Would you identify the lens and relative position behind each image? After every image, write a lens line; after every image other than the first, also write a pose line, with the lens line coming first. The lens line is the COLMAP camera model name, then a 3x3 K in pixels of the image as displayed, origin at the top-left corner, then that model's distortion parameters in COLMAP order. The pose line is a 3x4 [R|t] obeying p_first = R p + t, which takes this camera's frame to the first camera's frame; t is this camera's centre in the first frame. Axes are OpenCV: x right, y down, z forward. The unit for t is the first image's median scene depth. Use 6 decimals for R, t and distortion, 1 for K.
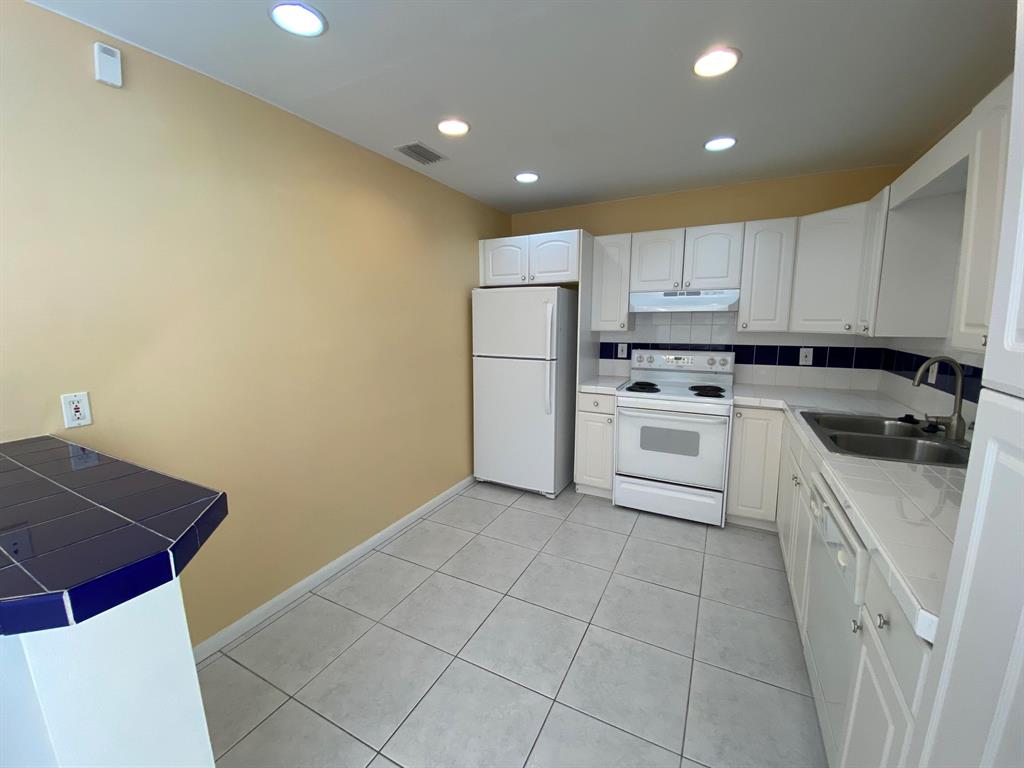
lens RADIAL K [[415.2, 0, 512.0], [0, 415.2, 384.0], [0, 0, 1]] dist [0.068734, -0.041578]
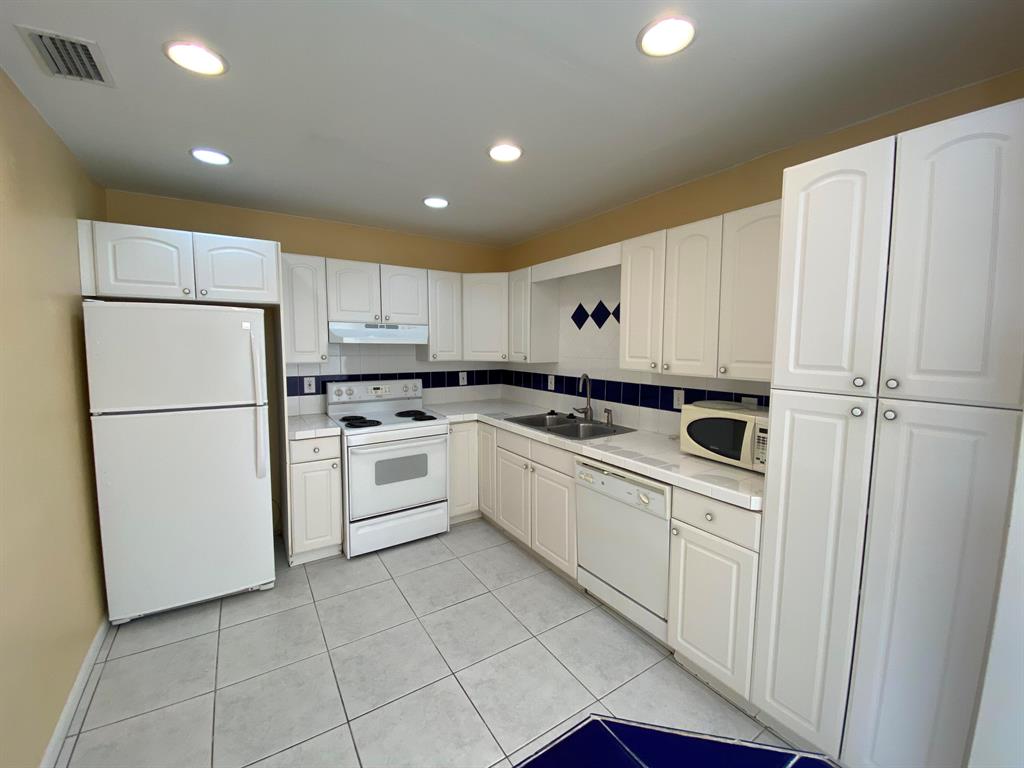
lens RADIAL K [[415.2, 0, 512.0], [0, 415.2, 384.0], [0, 0, 1]] dist [0.068734, -0.041578]
pose [[0.505715, -0.078039, 0.859163, -0.330062], [0.129643, 0.991465, 0.013747, -0.046049], [-0.852904, 0.104433, 0.511517, 0.214039]]
